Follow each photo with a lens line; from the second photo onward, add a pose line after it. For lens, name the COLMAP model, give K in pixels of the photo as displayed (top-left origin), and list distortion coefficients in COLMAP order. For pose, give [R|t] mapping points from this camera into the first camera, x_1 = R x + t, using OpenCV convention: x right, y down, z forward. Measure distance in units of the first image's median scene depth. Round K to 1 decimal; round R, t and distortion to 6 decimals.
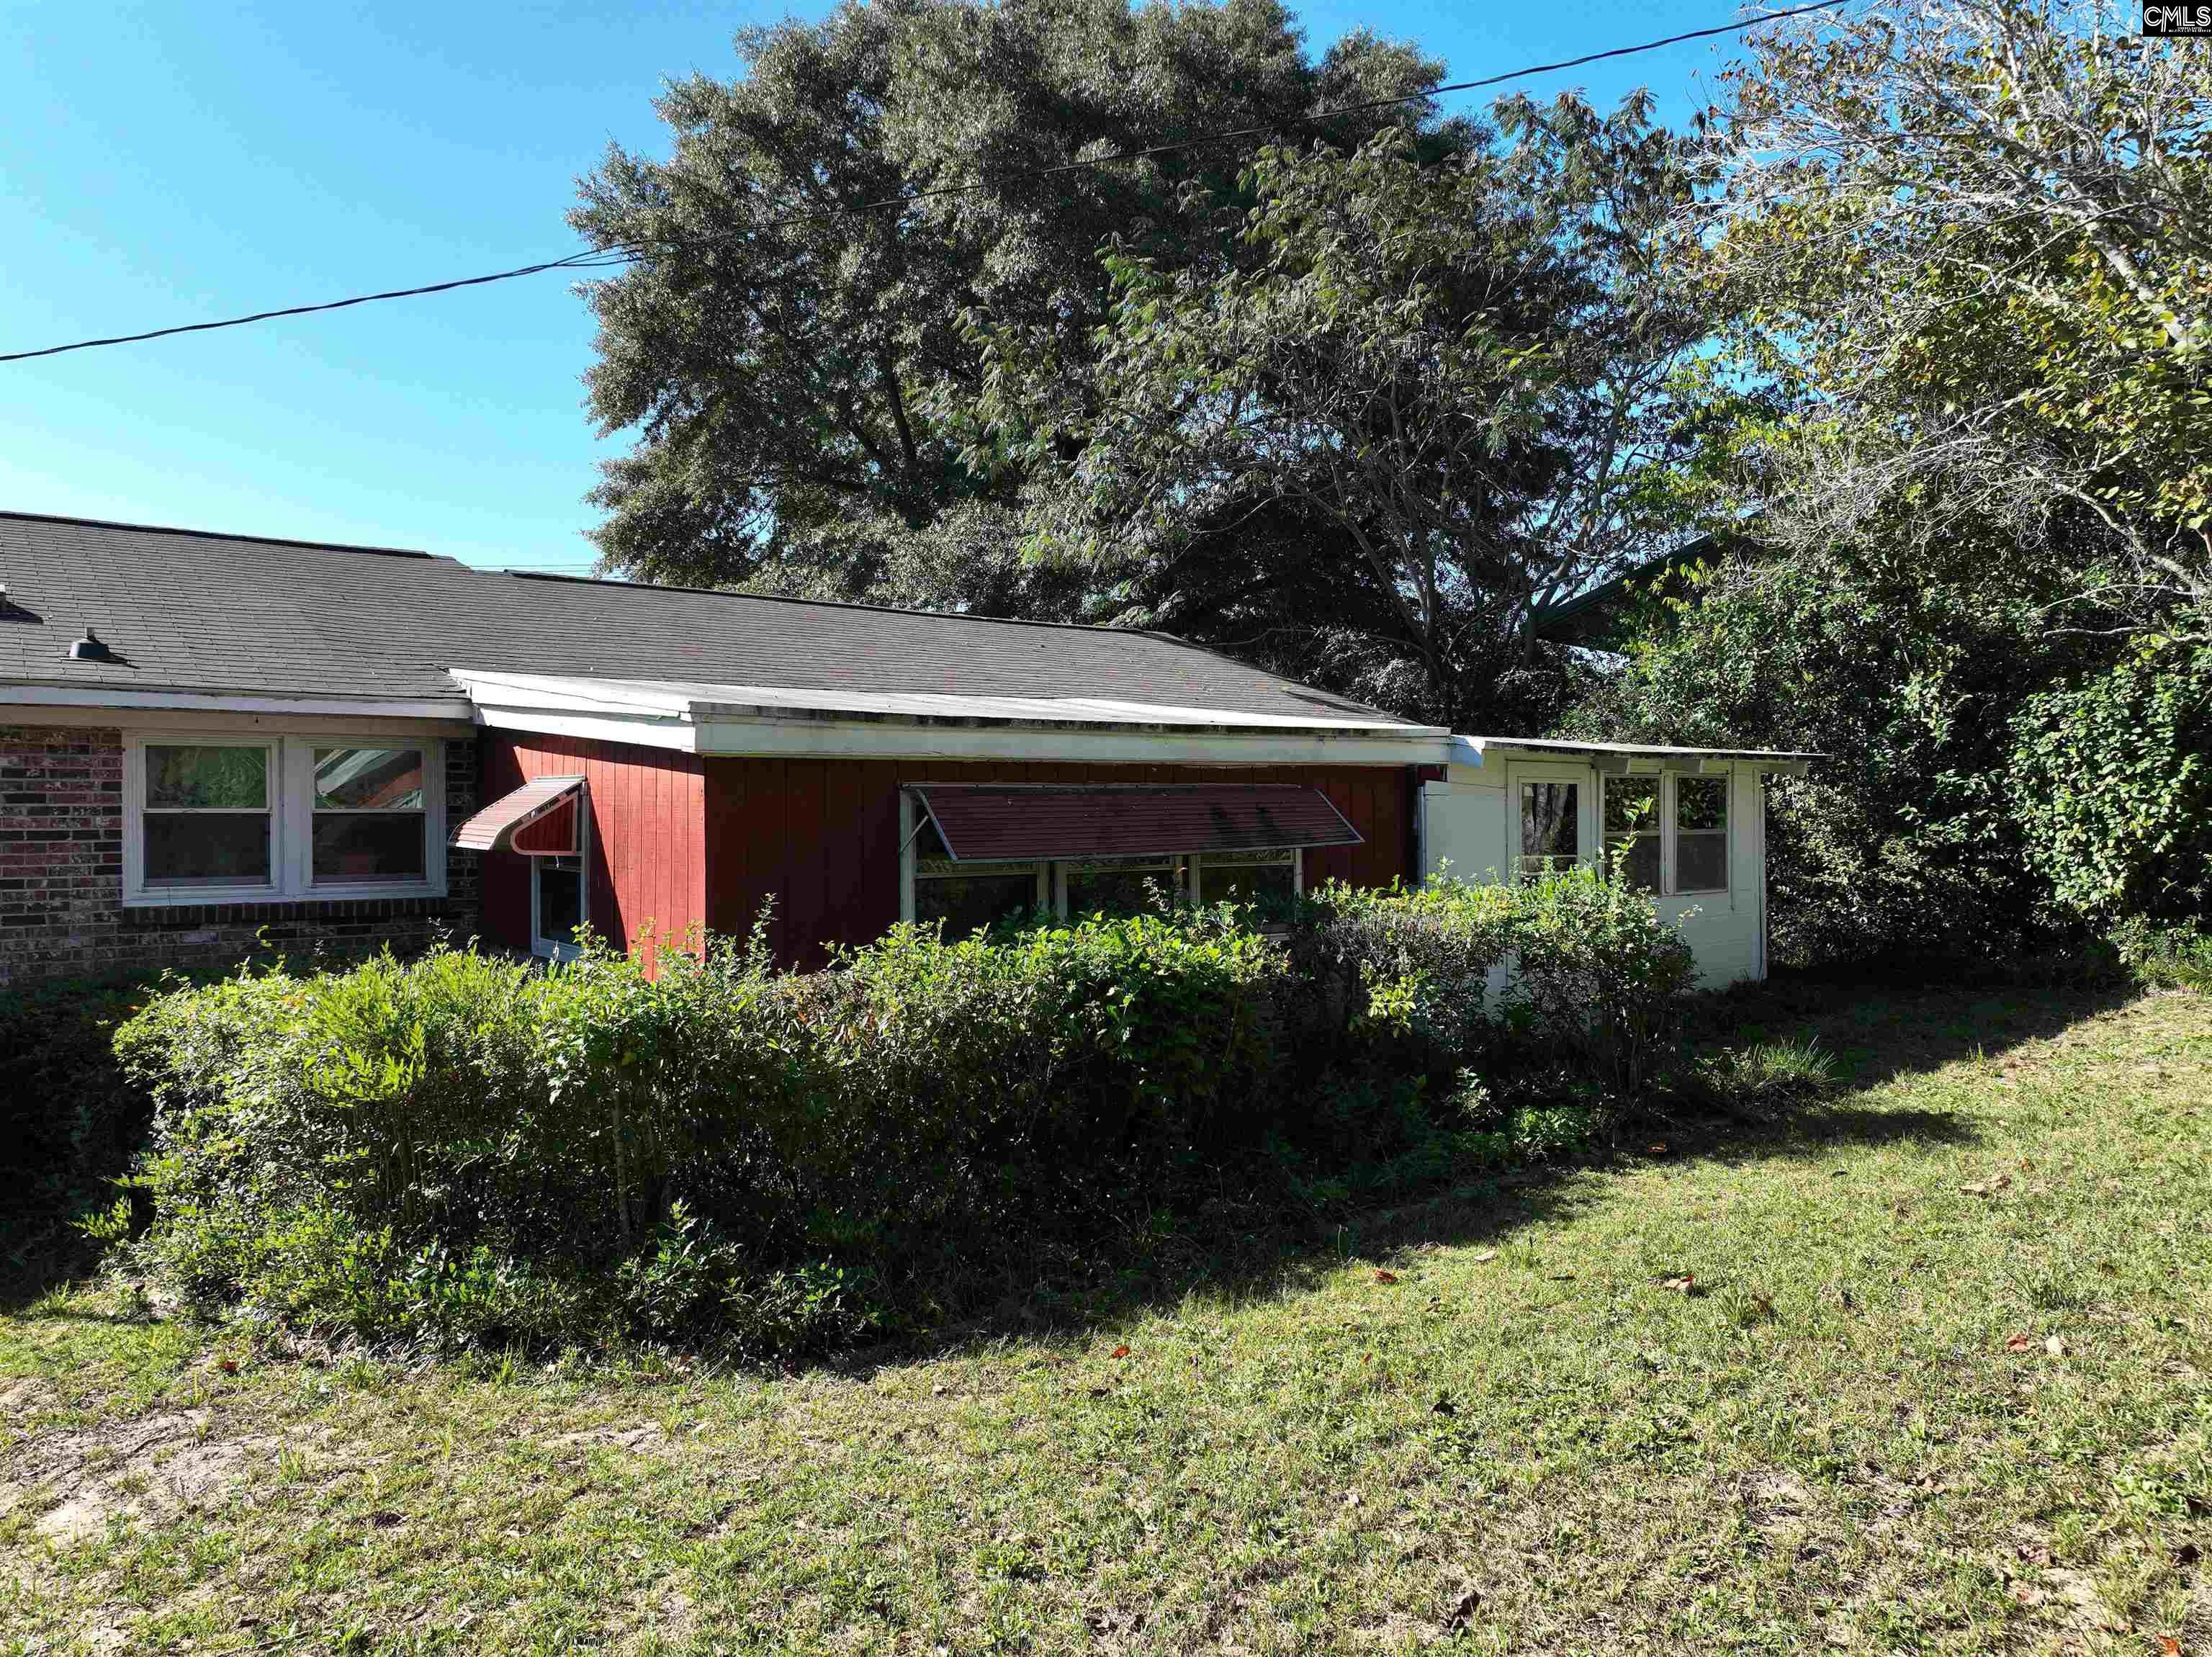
lens RADIAL K [[1550.7, 0, 1106.0], [0, 1550.7, 828.5], [0, 0, 1]] dist [0.010136, -0.002352]
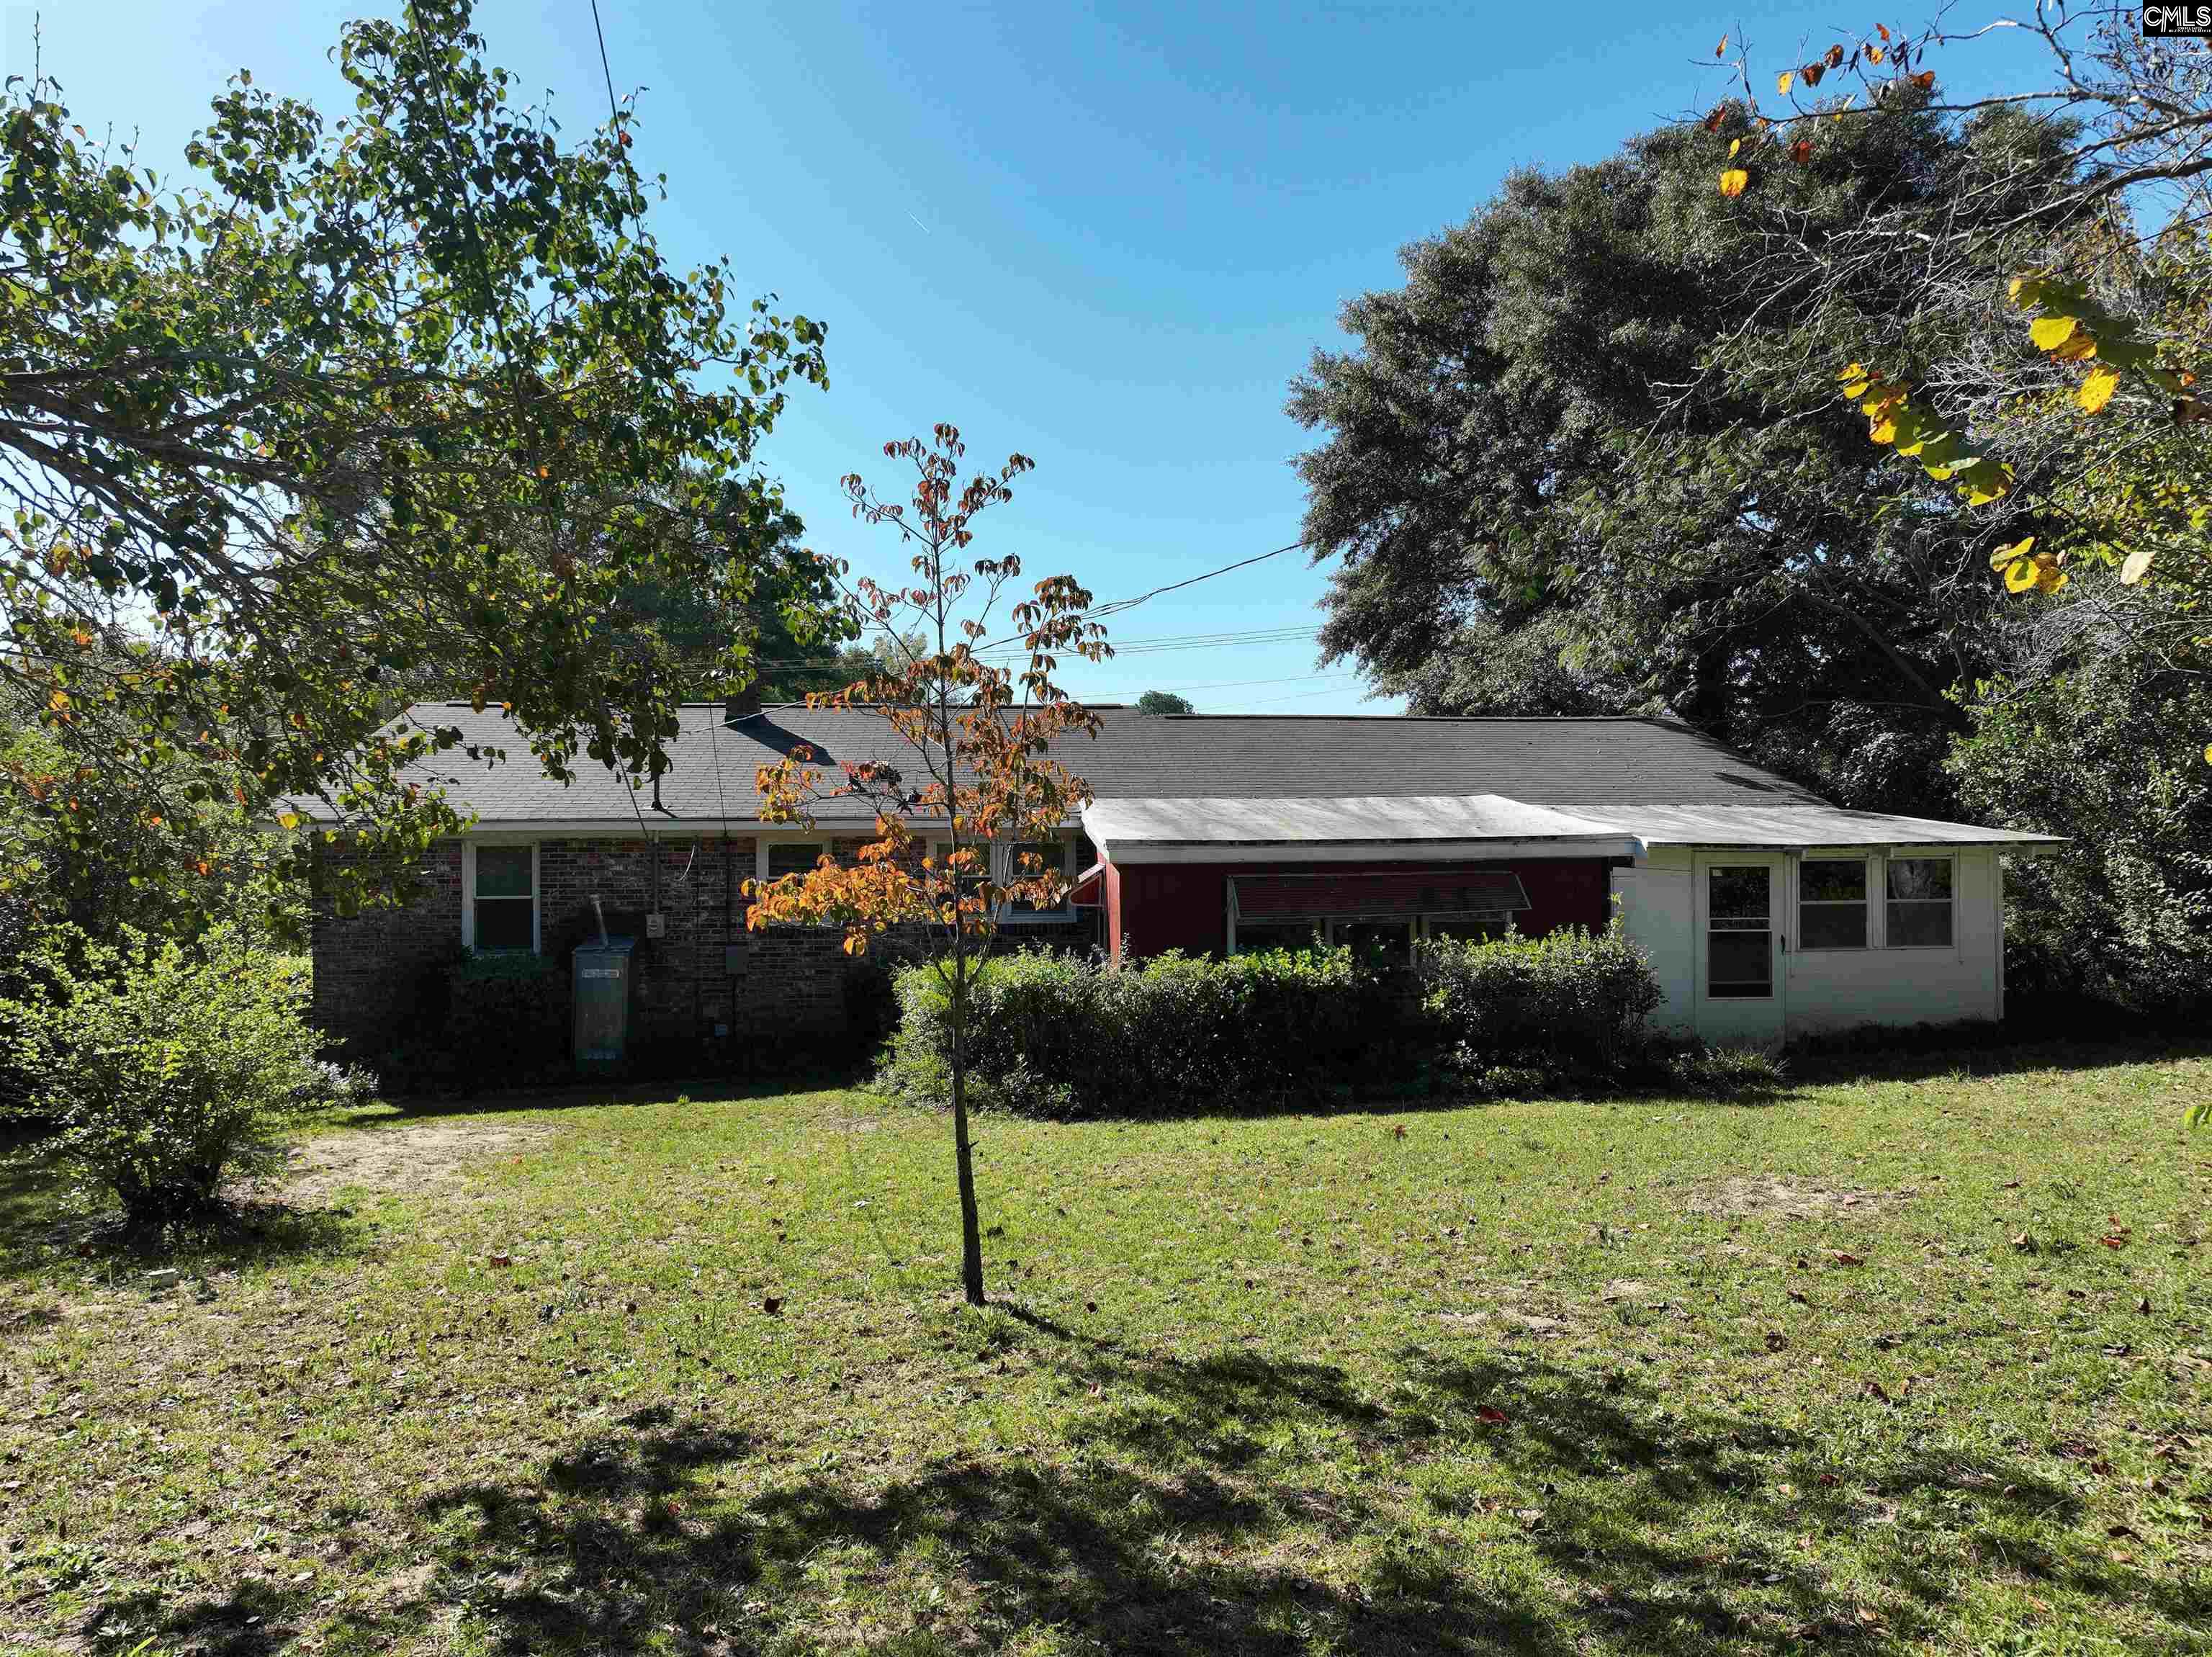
lens RADIAL K [[1550.7, 0, 1106.0], [0, 1550.7, 828.5], [0, 0, 1]] dist [0.010136, -0.002352]
pose [[0.845686, 0.001082, -0.533680, 0.334570], [-0.002743, 0.999994, -0.002319, -0.035659], [0.533674, 0.003425, 0.845684, -0.302638]]
